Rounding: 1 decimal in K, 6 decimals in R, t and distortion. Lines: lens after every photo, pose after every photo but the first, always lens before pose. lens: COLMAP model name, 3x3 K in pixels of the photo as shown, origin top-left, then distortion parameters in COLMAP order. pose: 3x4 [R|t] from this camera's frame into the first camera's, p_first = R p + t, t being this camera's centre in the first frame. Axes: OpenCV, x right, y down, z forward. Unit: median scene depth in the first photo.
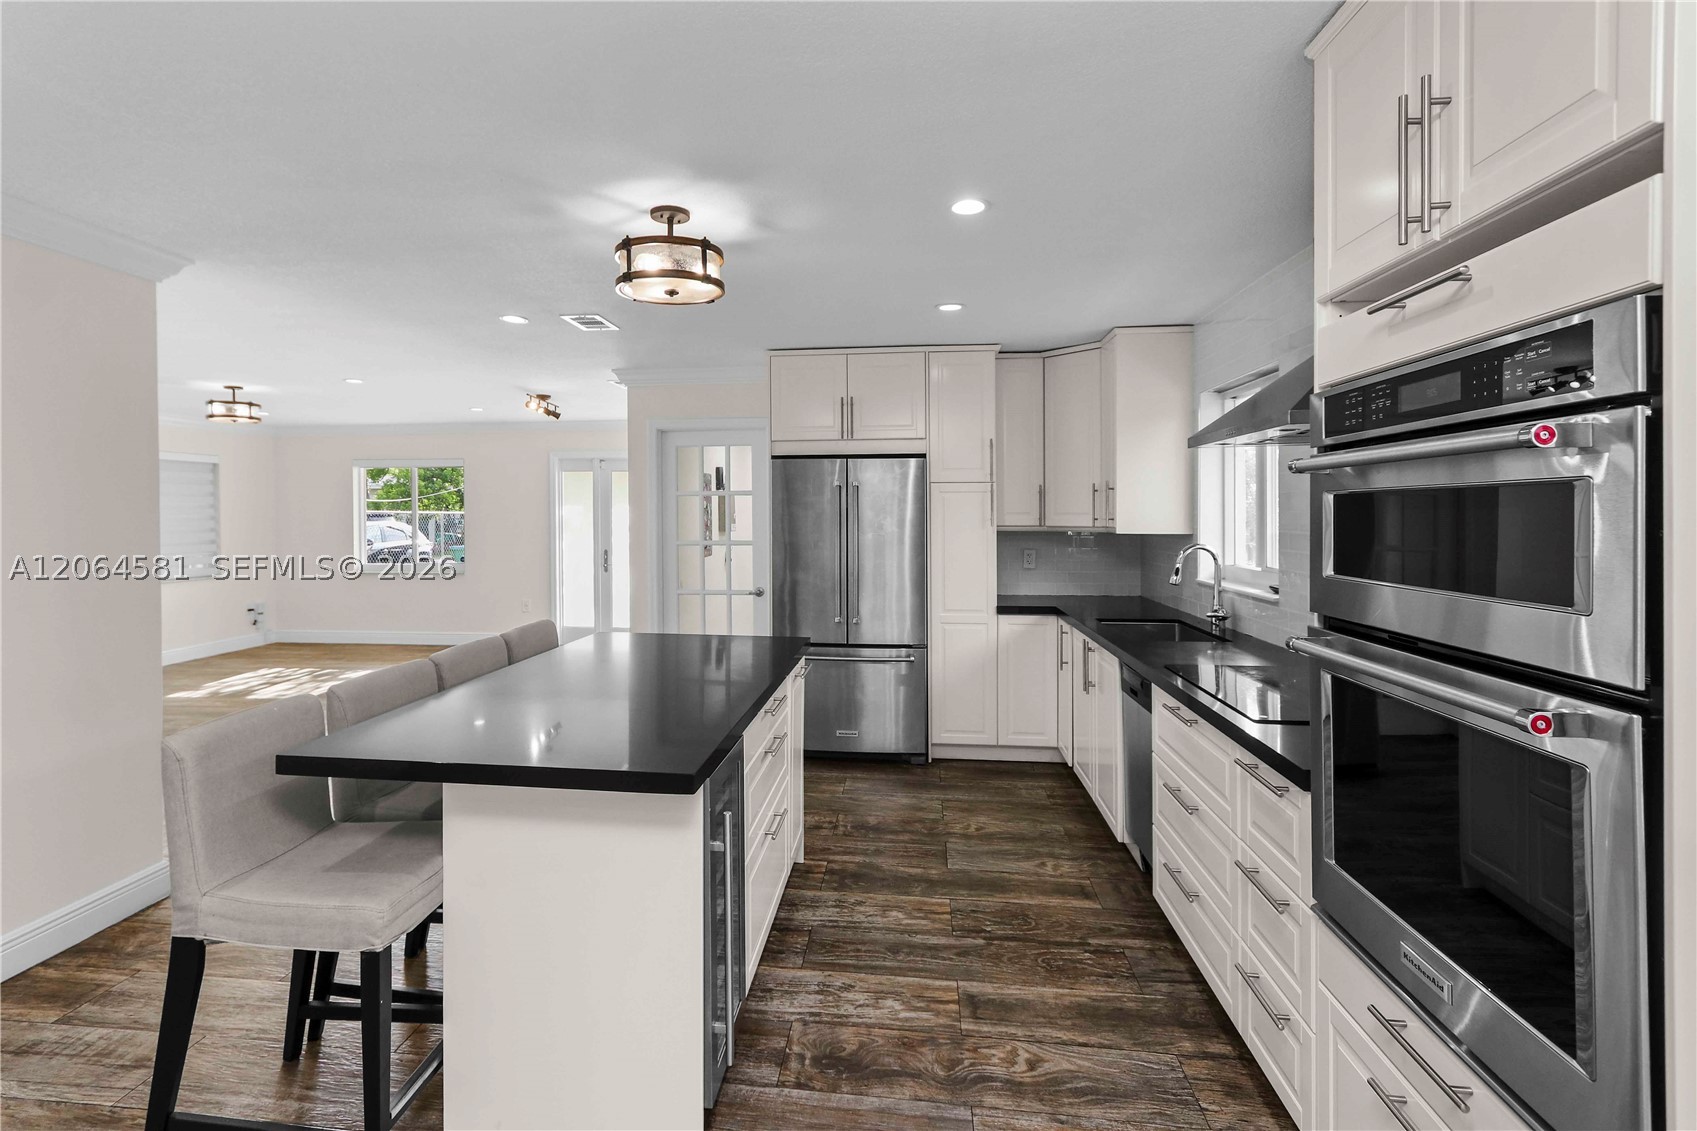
lens RADIAL K [[799.3, 0, 815.5], [0, 799.3, 516.8], [0, 0, 1]] dist [-0.000018, 0.000423]
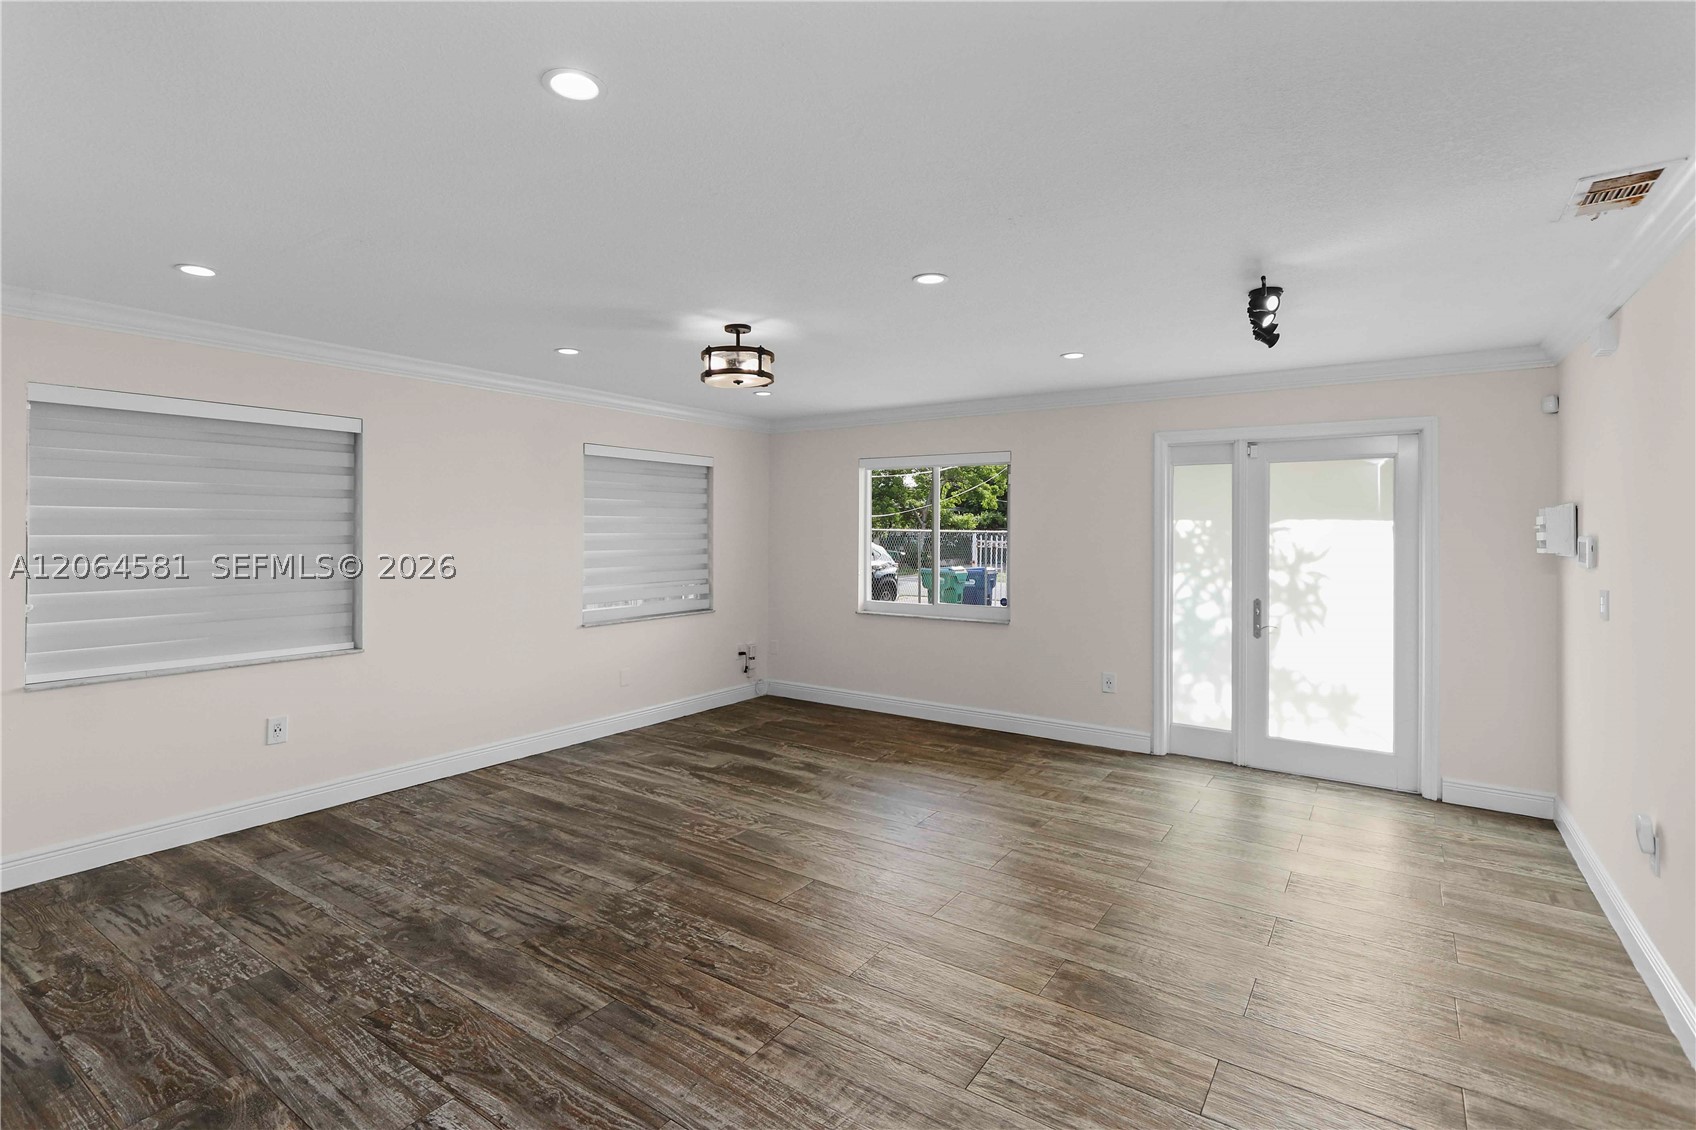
lens RADIAL K [[807.2, 0, 810.3], [0, 807.2, 523.9], [0, 0, 1]] dist [0.002098, 0.000924]
pose [[0.871198, 0.005533, -0.490900, -0.863640], [-0.012429, 0.999865, -0.010788, -0.008800], [0.490774, 0.015500, 0.871149, 1.129246]]
